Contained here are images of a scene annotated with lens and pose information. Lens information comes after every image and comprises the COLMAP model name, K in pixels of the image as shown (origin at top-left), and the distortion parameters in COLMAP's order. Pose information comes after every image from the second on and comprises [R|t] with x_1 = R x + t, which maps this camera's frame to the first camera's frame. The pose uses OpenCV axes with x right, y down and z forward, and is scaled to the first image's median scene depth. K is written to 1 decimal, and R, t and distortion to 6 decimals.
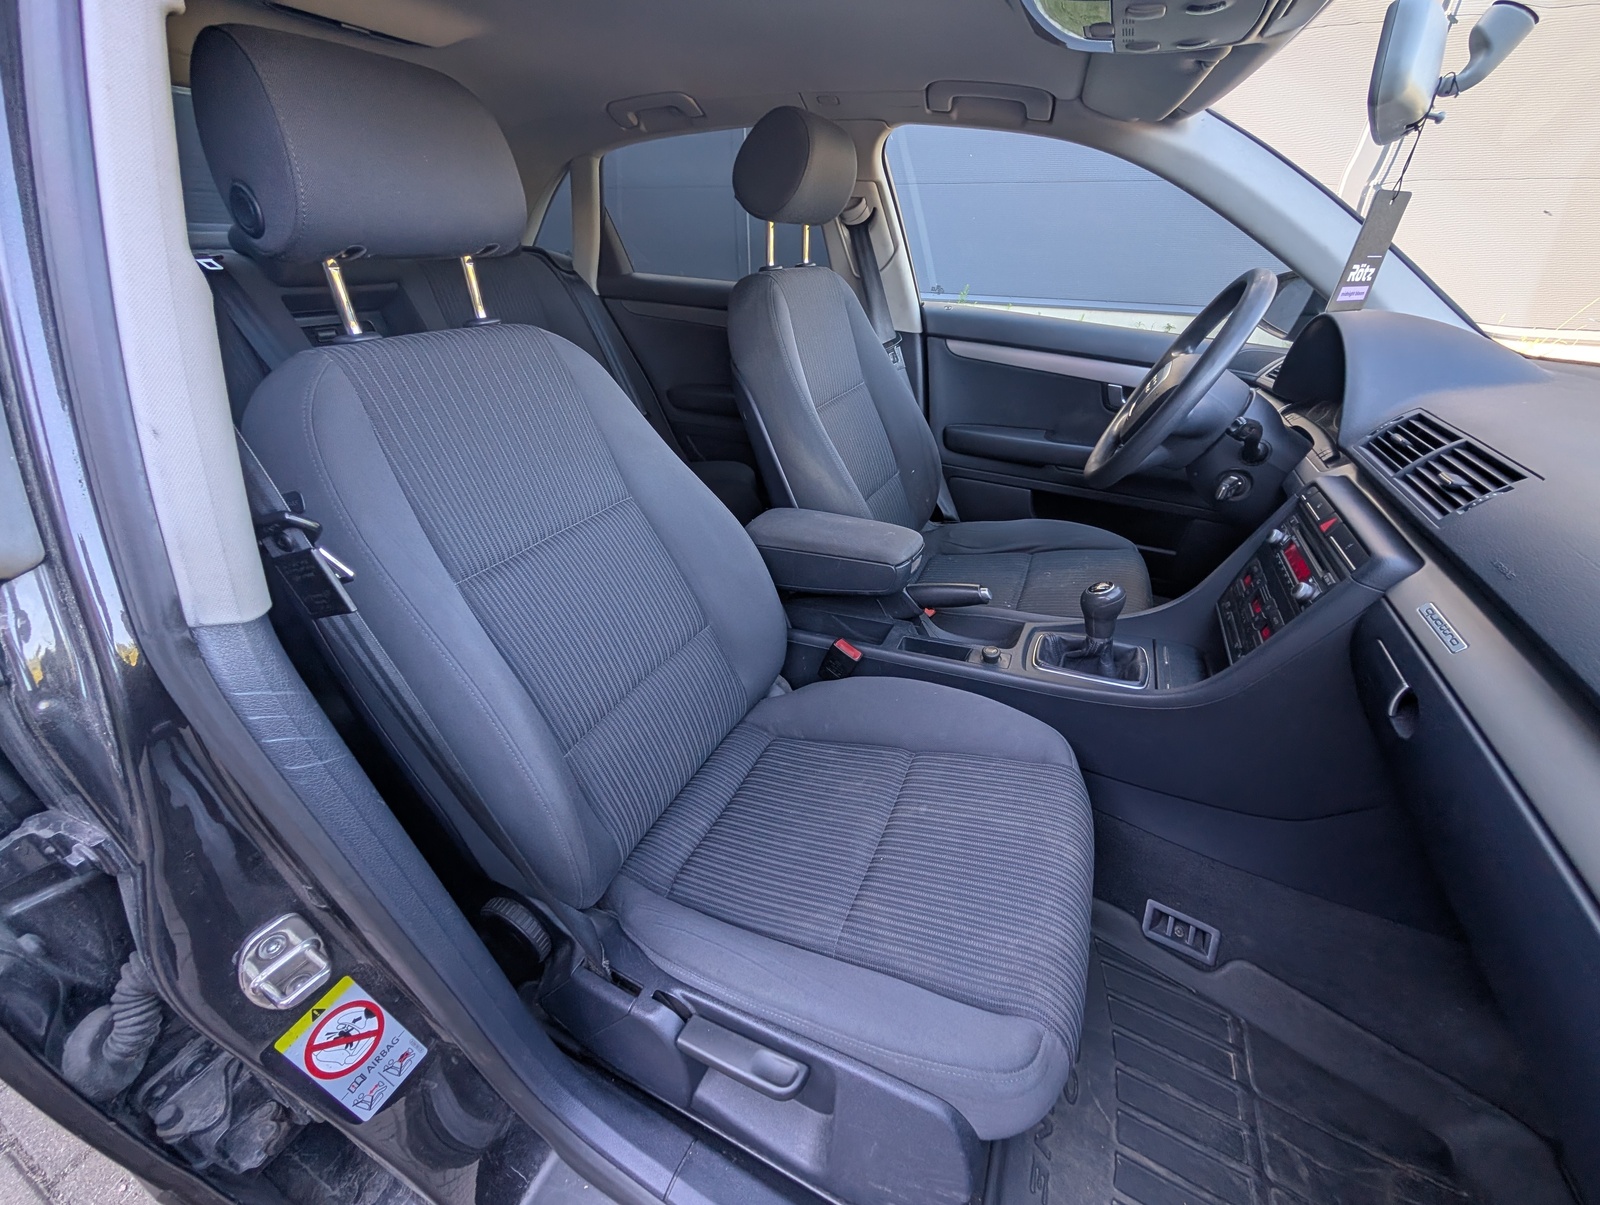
lens RADIAL K [[614.3, 0, 800.0], [0, 614.3, 602.5], [0, 0, 1]] dist [0.001421, -0.000082]
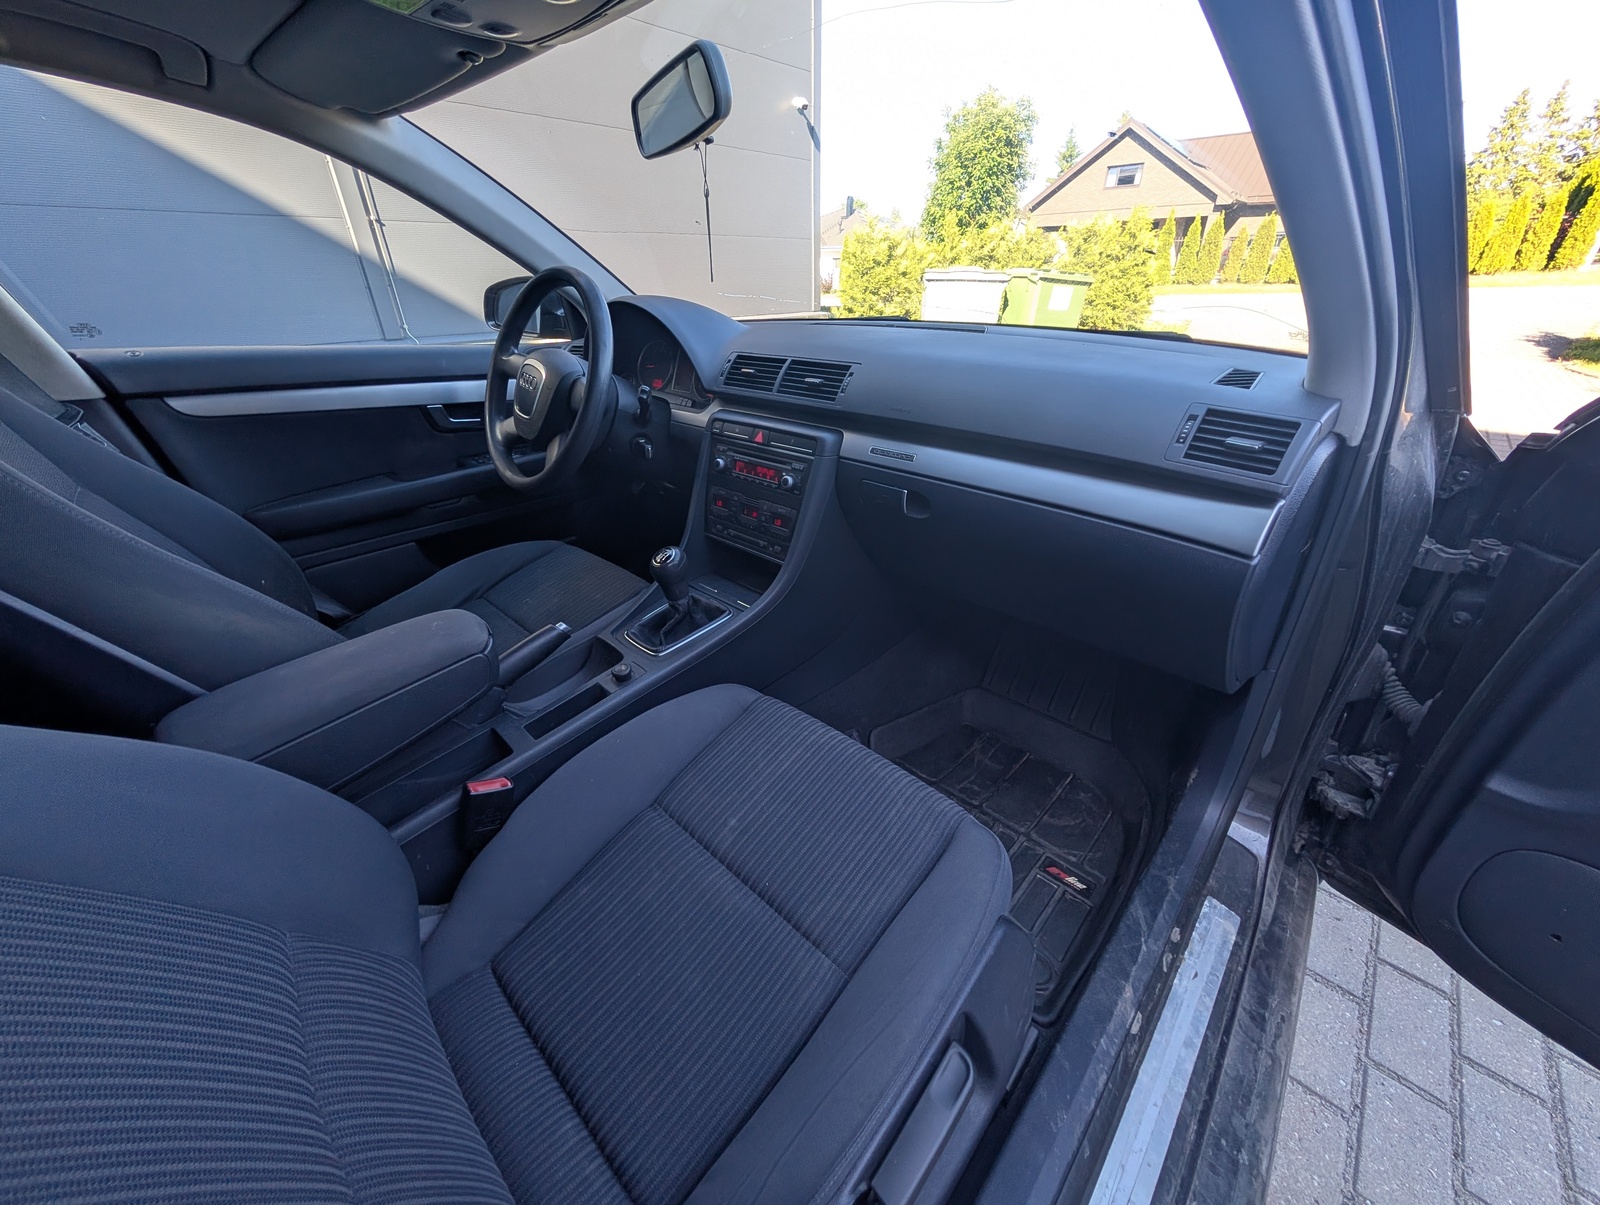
lens RADIAL K [[614.3, 0, 800.0], [0, 614.3, 602.5], [0, 0, 1]] dist [0.001421, -0.000082]
pose [[0.304494, -0.464779, 0.831423, -0.311058], [0.508538, 0.817385, 0.270688, -0.109728], [-0.805402, 0.340387, 0.485246, 0.281420]]
